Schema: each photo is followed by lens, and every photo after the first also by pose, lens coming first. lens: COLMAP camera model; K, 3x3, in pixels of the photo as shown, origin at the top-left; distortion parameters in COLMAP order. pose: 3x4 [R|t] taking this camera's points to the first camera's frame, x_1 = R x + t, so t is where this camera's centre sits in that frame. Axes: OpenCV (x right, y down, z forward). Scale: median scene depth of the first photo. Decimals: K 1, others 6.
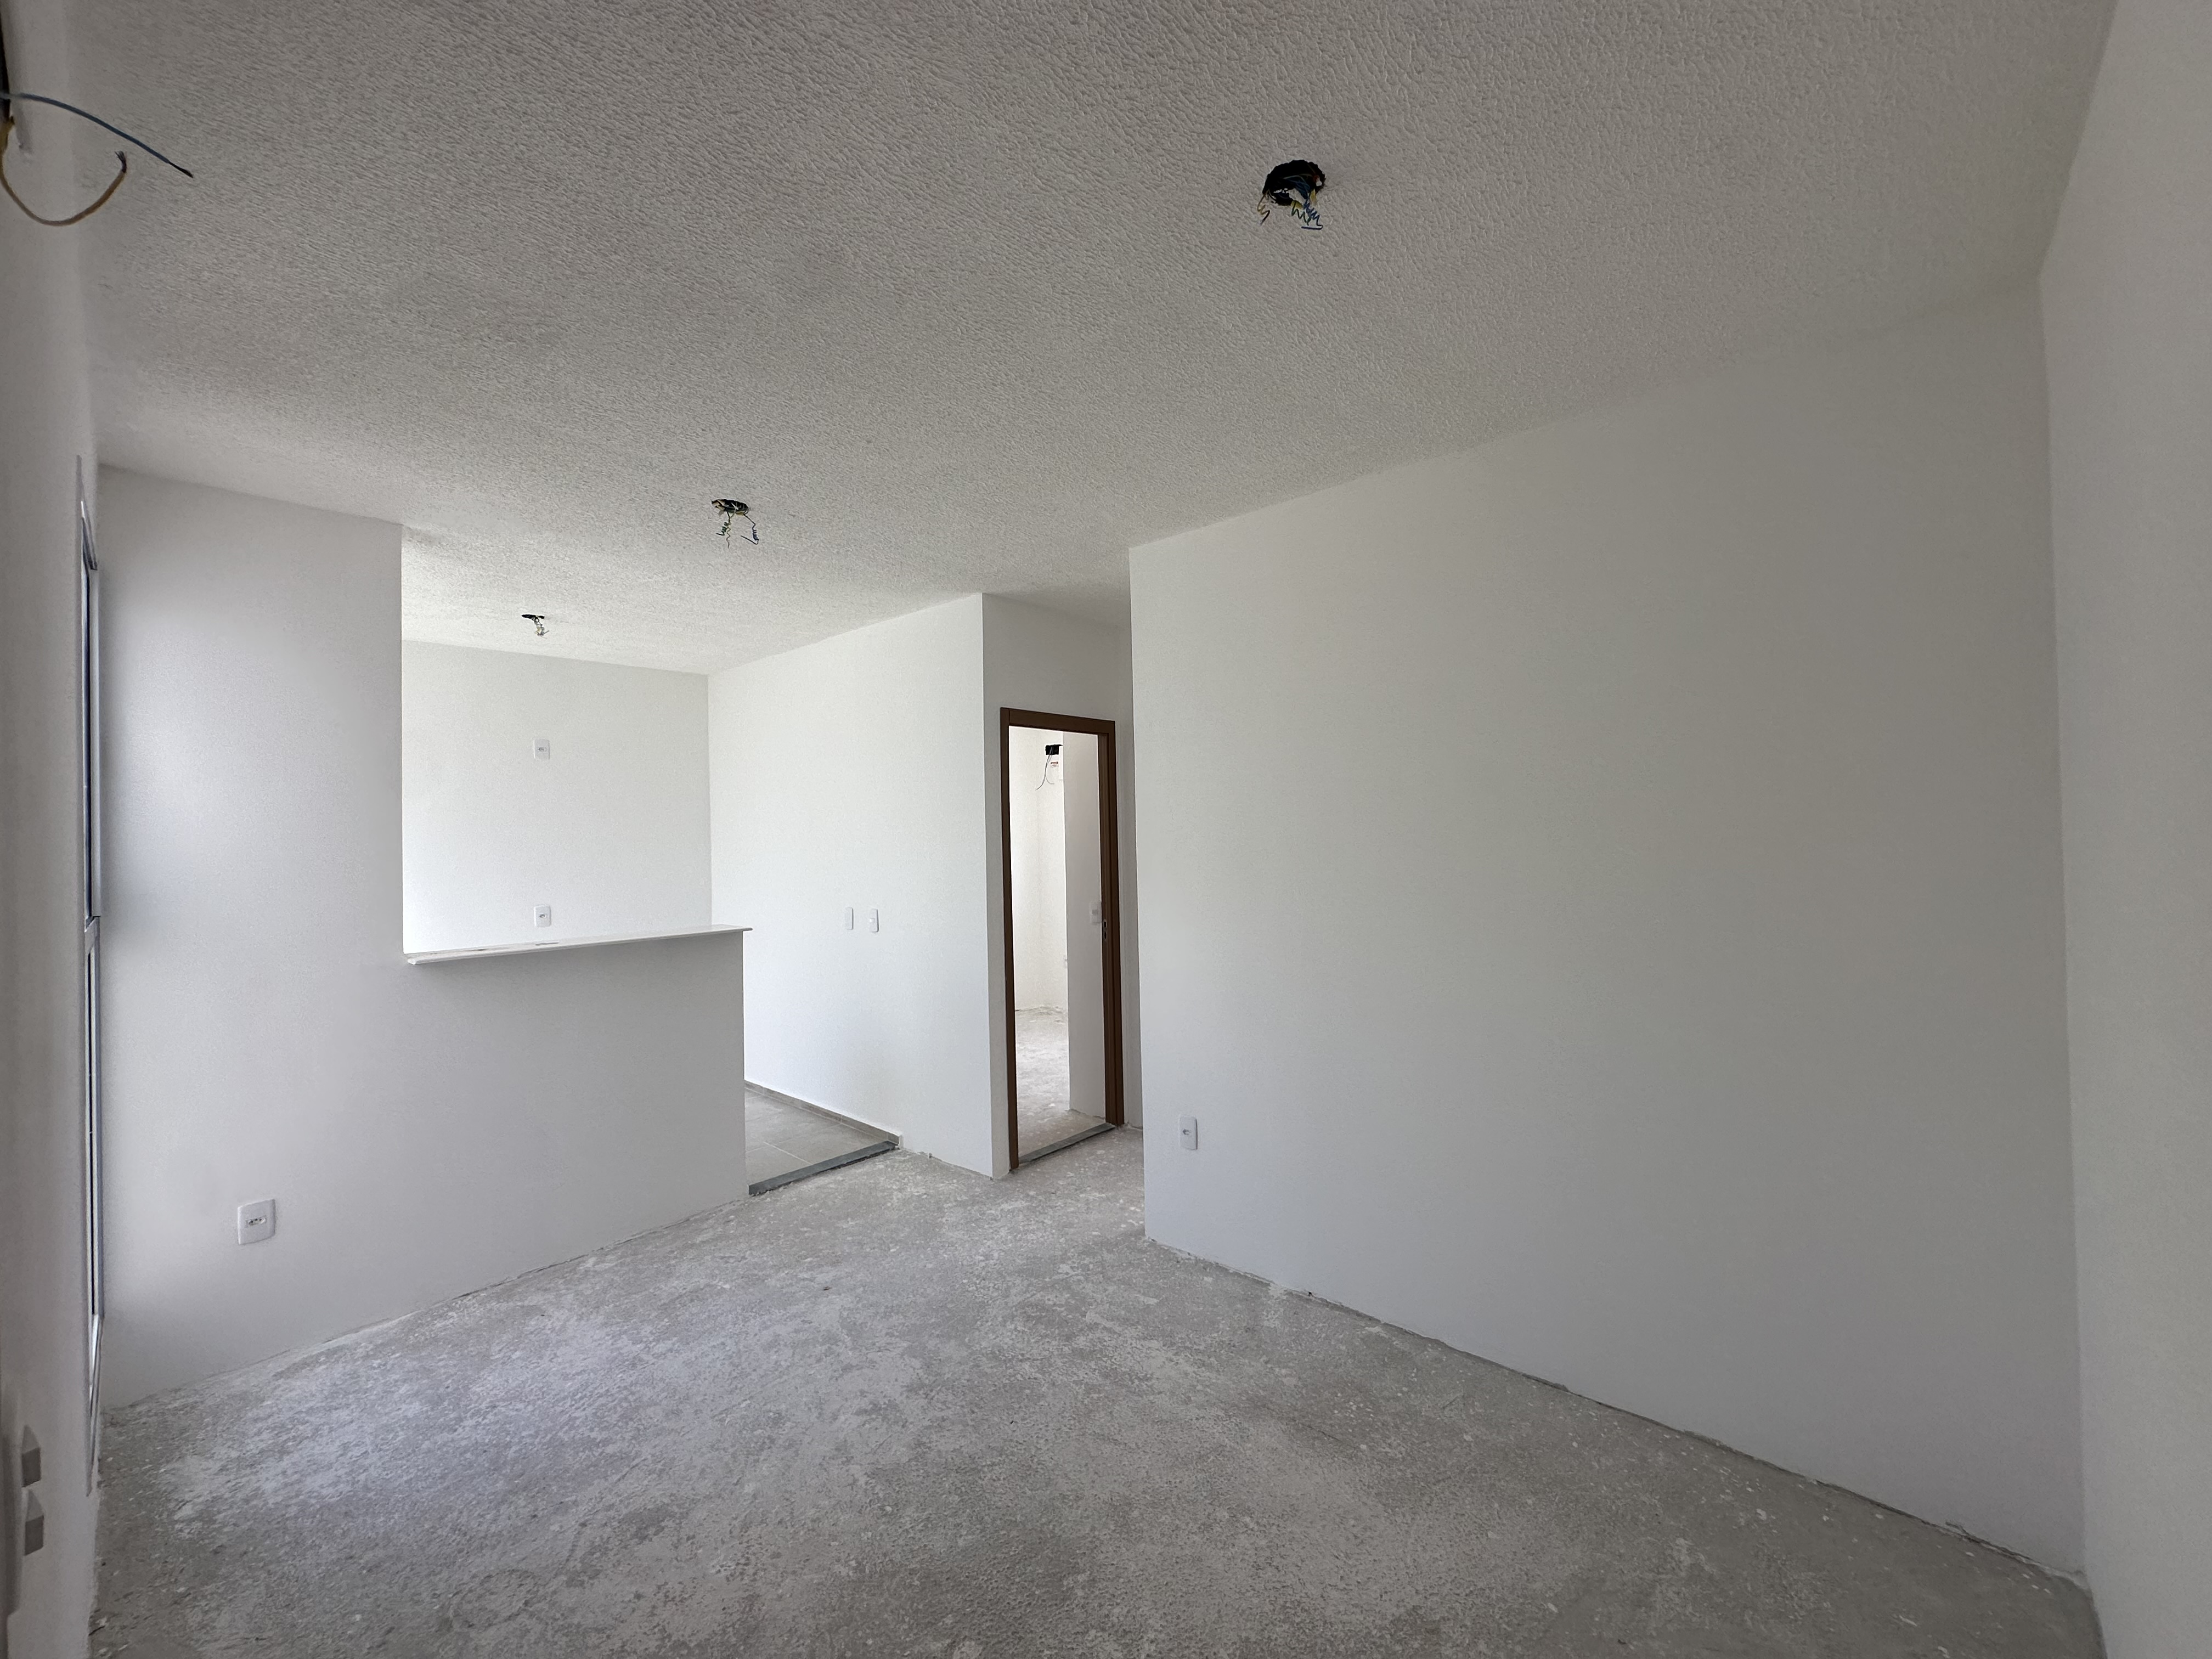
lens RADIAL K [[887.8, 0, 1106.1], [0, 887.8, 825.2], [0, 0, 1]] dist [-0.003930, -0.000399]
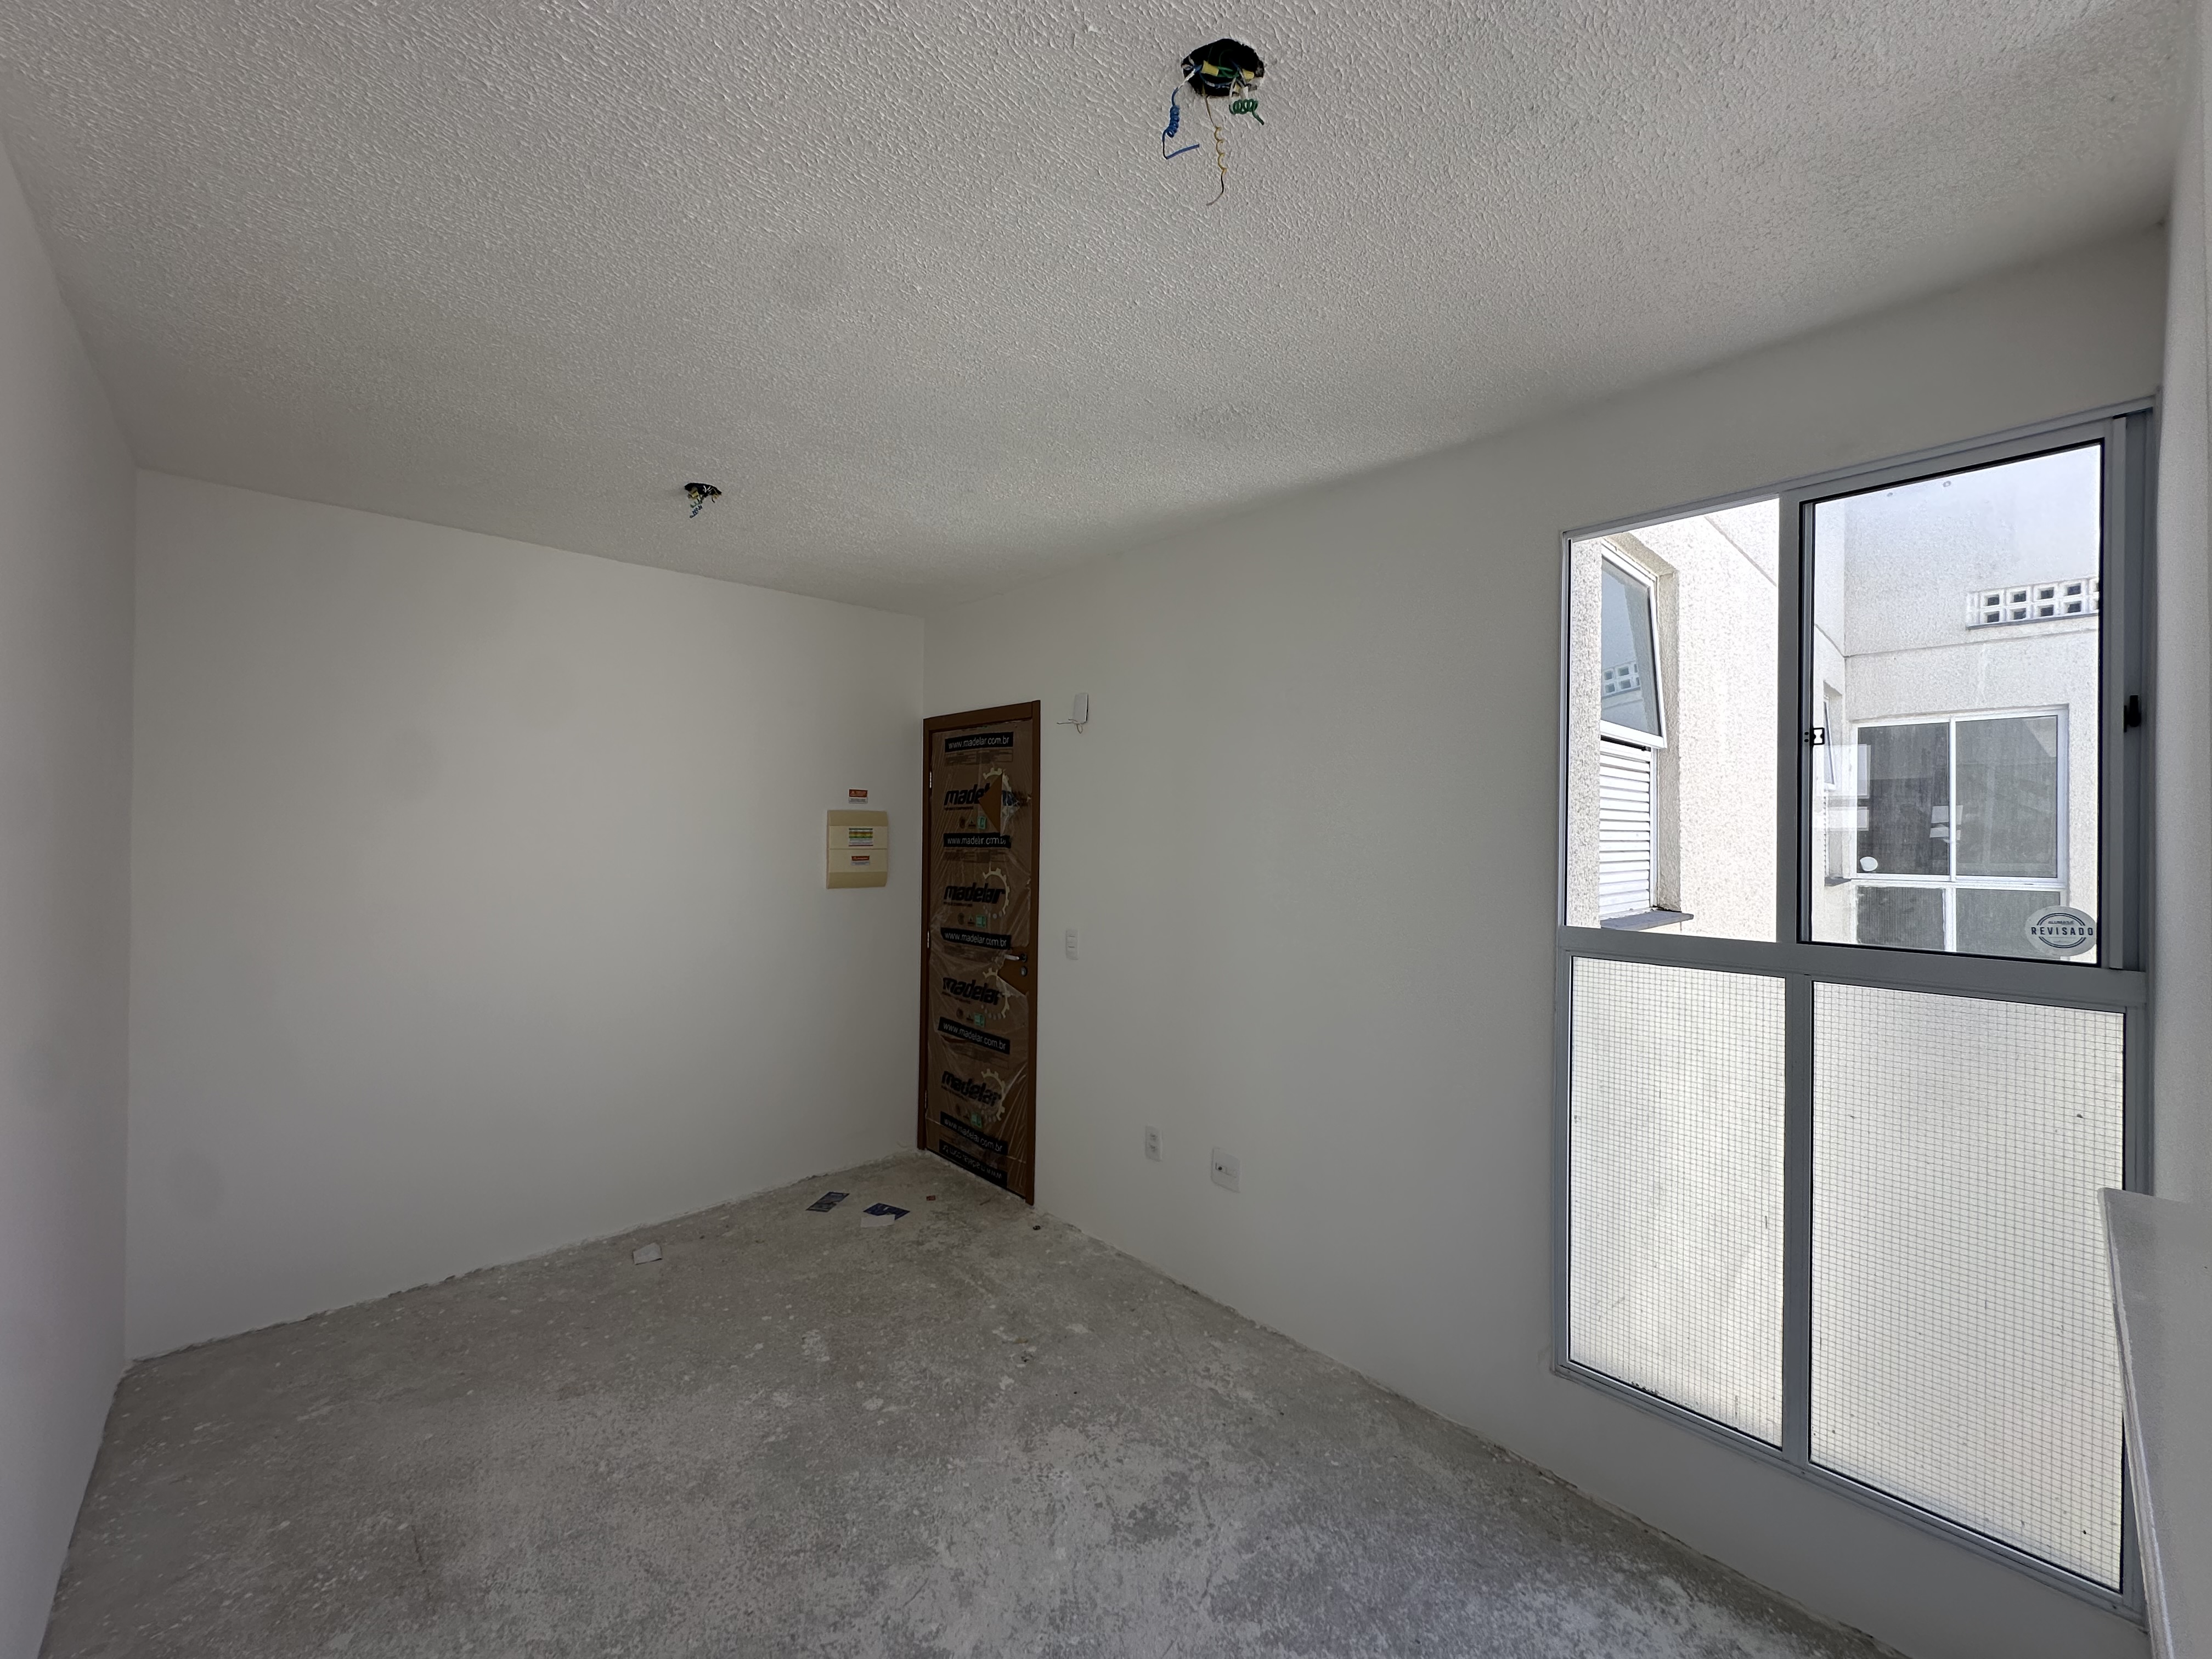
lens RADIAL K [[887.8, 0, 1106.3], [0, 887.8, 830.5], [0, 0, 1]] dist [-0.003930, -0.000399]
pose [[-0.995619, 0.011932, 0.092734, -0.566534], [0.011720, 0.999927, -0.002827, -0.004480], [-0.092761, -0.001728, -0.995687, 1.992769]]
